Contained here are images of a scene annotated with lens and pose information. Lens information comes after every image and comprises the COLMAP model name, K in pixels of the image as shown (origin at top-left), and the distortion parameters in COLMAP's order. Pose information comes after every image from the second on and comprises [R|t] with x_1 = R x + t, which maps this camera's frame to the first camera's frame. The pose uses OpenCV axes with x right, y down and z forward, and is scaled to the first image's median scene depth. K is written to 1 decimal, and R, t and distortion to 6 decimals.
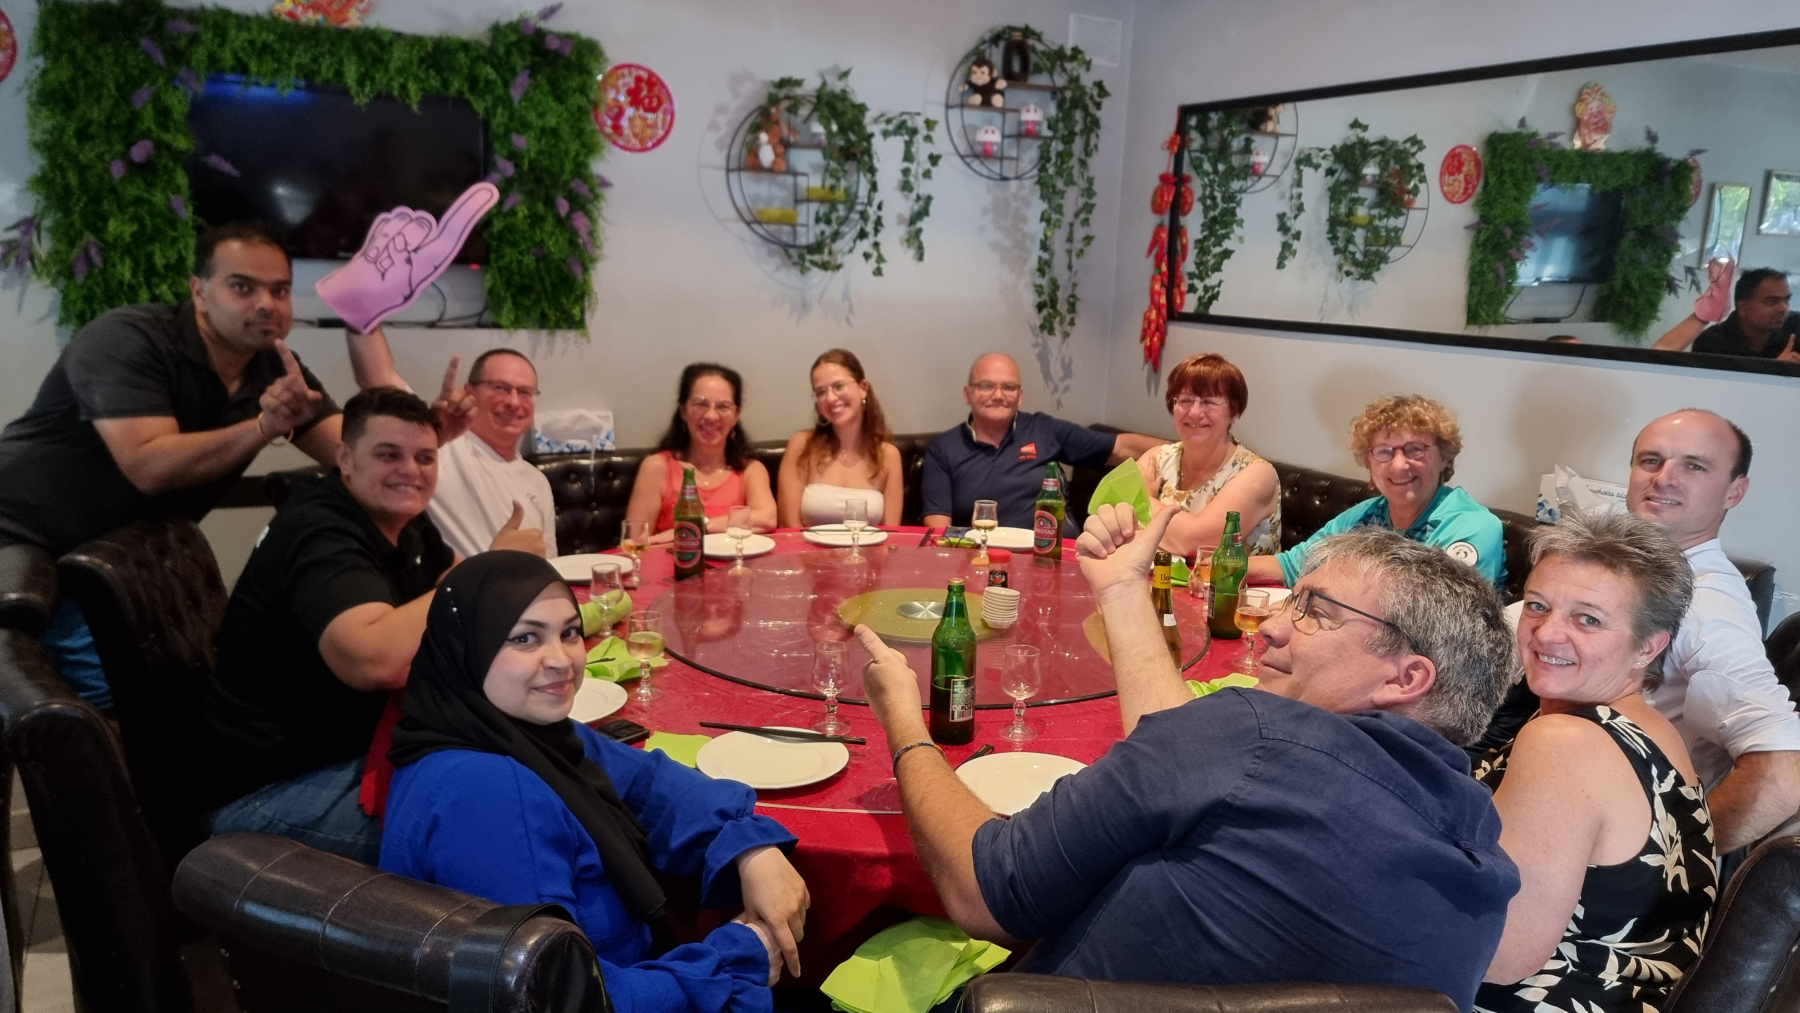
lens RADIAL K [[1195.1, 0, 894.2], [0, 1195.1, 502.2], [0, 0, 1]] dist [0.064774, -0.066214]
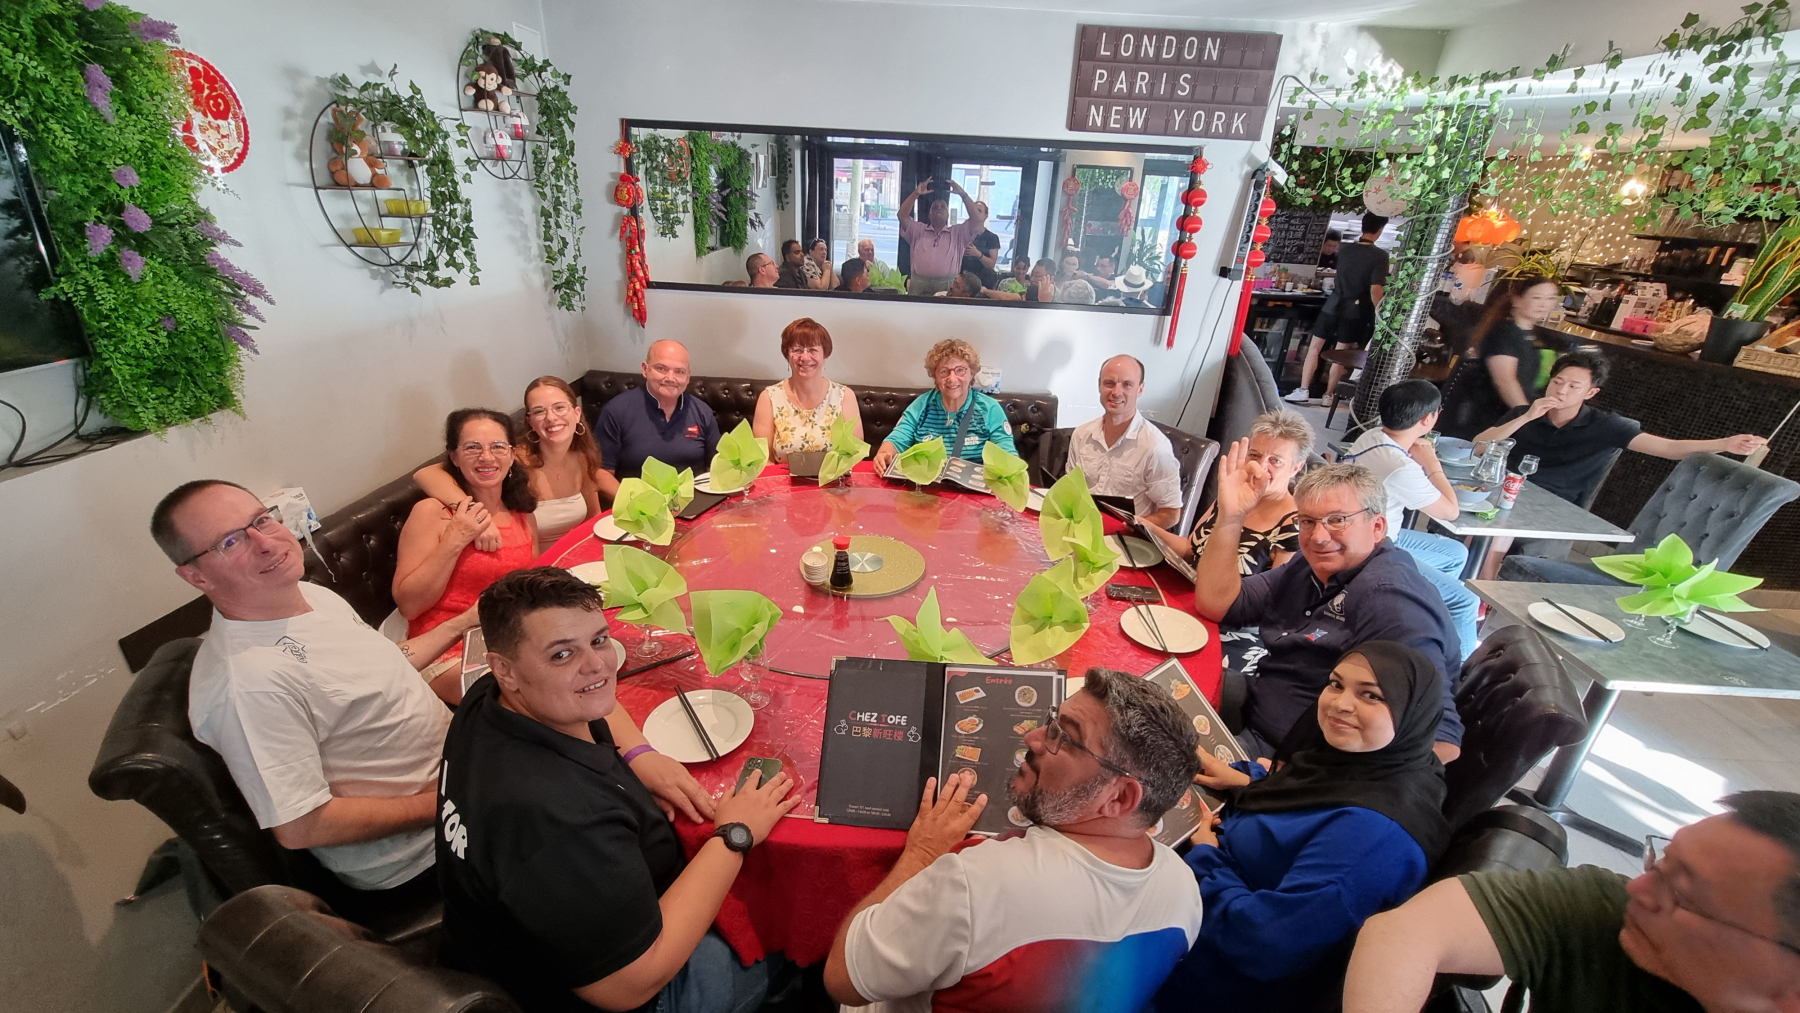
lens RADIAL K [[732.7, 0, 899.0], [0, 732.7, 528.1], [0, 0, 1]] dist [0.000089, 0.000028]
pose [[0.516559, -0.374010, 0.770248, -0.447796], [0.152325, 0.925350, 0.347168, -0.173855], [-0.842593, -0.062005, 0.534969, 0.348459]]
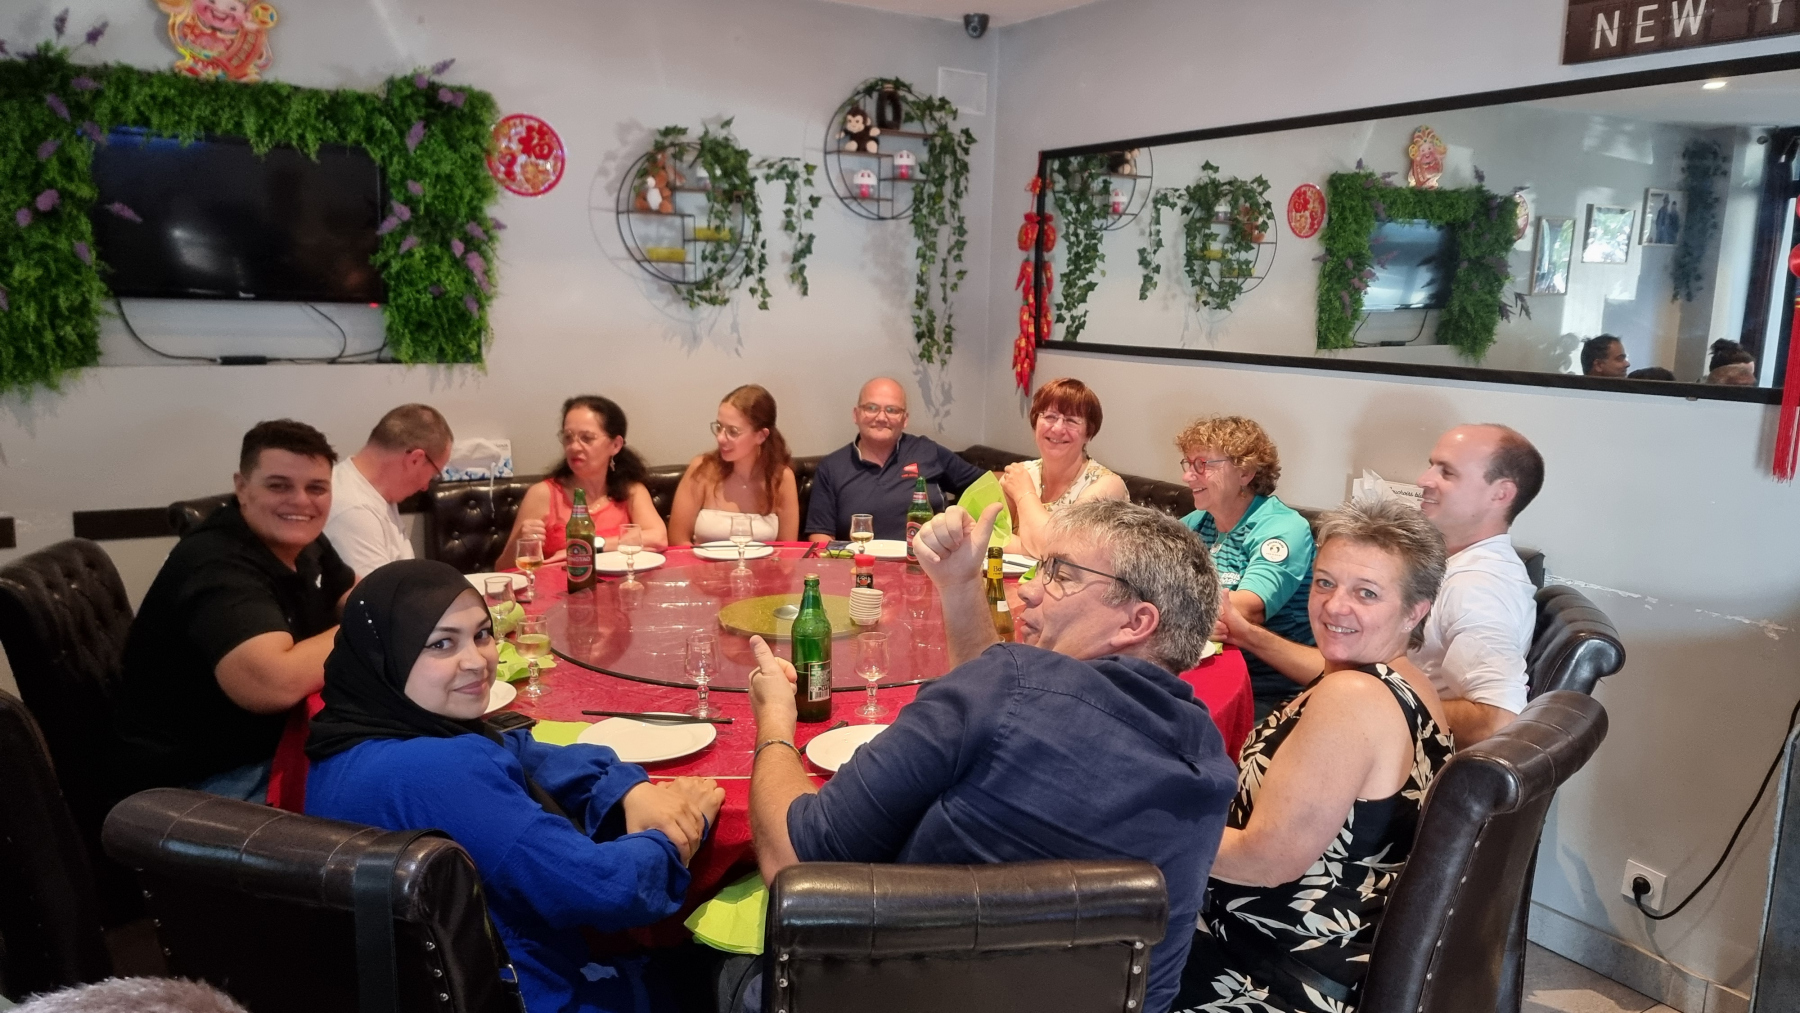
lens RADIAL K [[1195.1, 0, 894.2], [0, 1195.1, 502.2], [0, 0, 1]] dist [0.064774, -0.066214]
pose [[0.997484, -0.023592, 0.066856, 0.029930], [0.025478, 0.999297, -0.027500, 0.016464], [-0.066160, 0.029134, 0.997384, -0.074431]]
